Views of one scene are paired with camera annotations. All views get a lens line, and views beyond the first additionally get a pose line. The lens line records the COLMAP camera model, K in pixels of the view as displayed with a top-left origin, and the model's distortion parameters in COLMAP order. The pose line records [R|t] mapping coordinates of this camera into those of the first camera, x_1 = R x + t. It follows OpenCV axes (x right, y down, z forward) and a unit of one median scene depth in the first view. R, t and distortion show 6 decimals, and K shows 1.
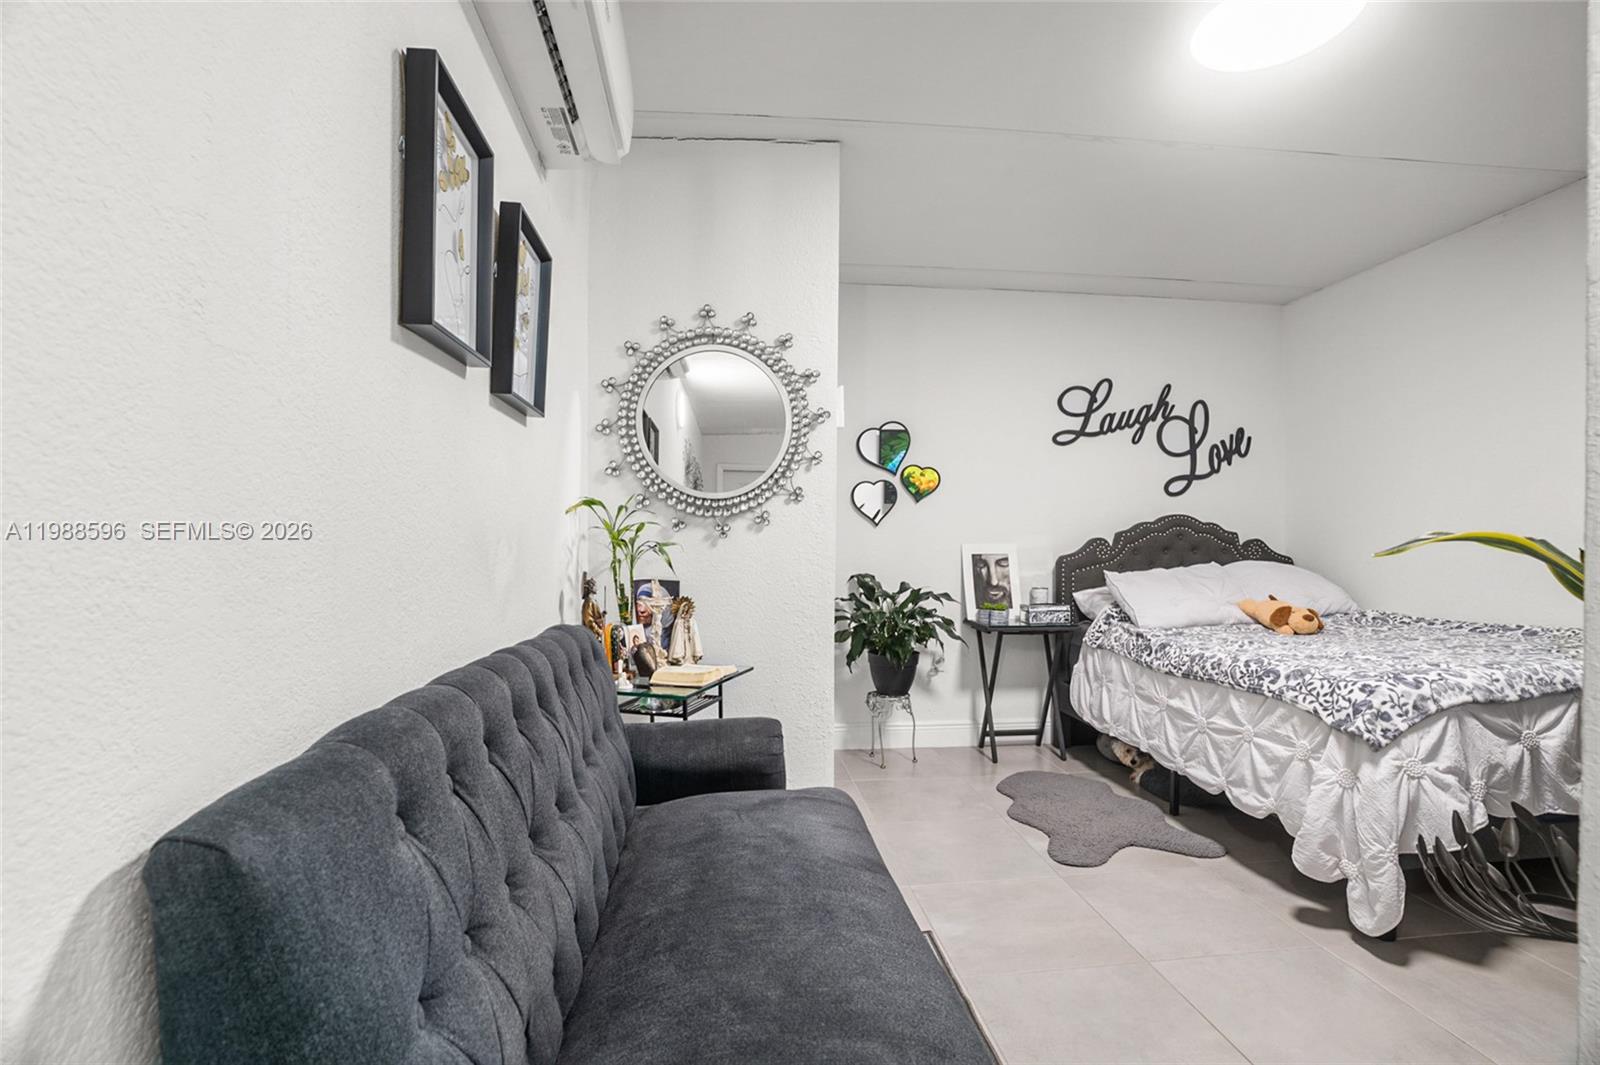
lens RADIAL K [[748.5, 0, 809.7], [0, 748.5, 555.0], [0, 0, 1]] dist [-0.048694, 0.012290]
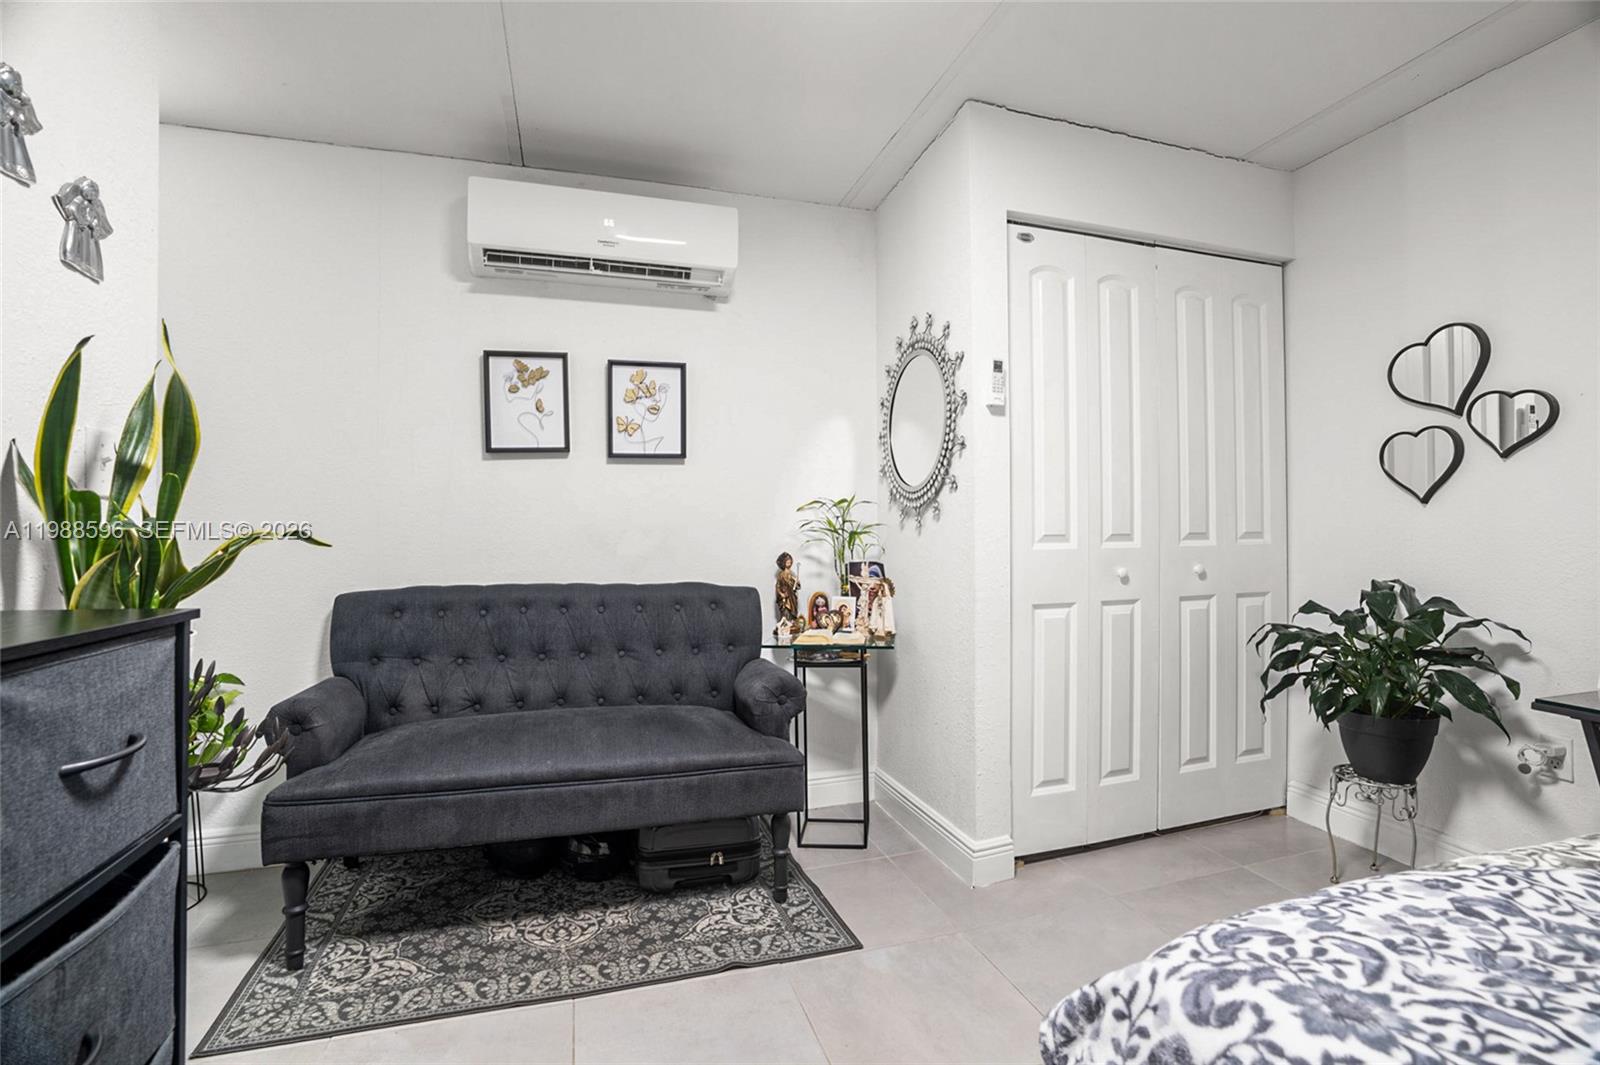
lens RADIAL K [[748.5, 0, 820.2], [0, 748.5, 537.5], [0, 0, 1]] dist [-0.048694, 0.012290]
pose [[0.185967, 0.016753, -0.982413, 0.880688], [-0.013863, 0.999800, 0.014425, -0.019782], [0.982458, 0.010937, 0.186162, 0.622286]]
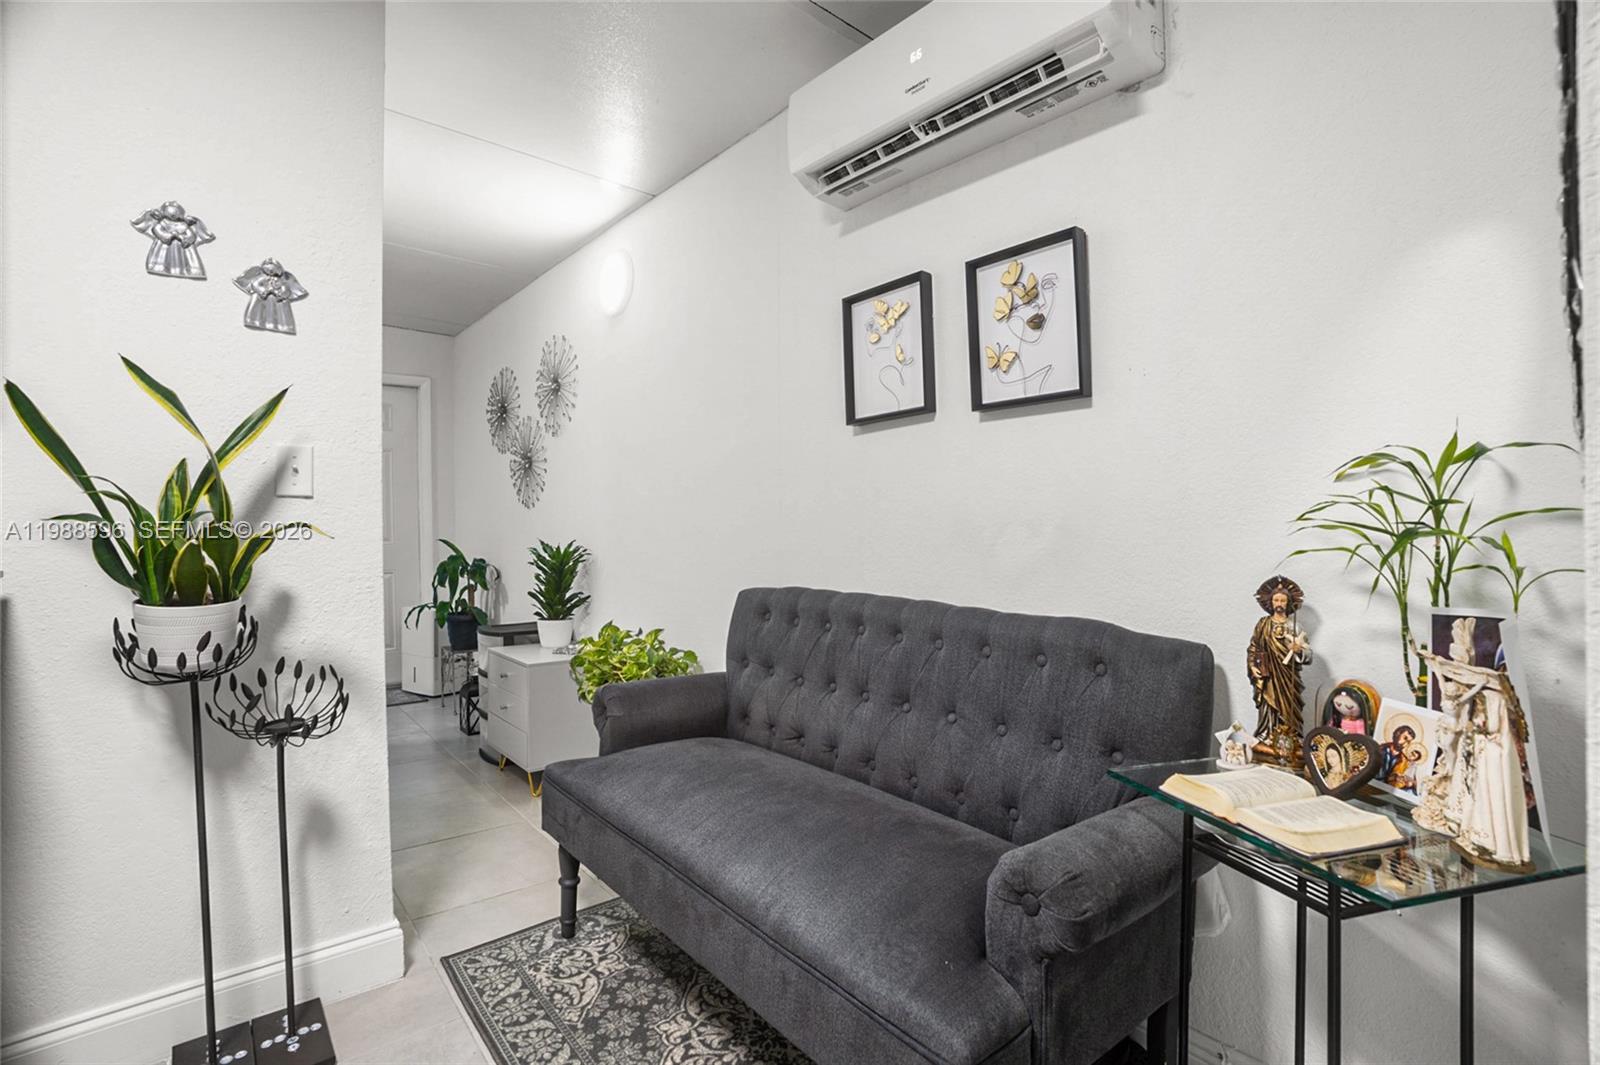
lens RADIAL K [[748.5, 0, 793.0], [0, 748.5, 532.3], [0, 0, 1]] dist [-0.048694, 0.012290]
pose [[-0.845936, 0.009971, -0.533191, 0.291309], [-0.004664, 0.999649, 0.026094, -0.020173], [0.533264, 0.024560, -0.845592, 1.020138]]
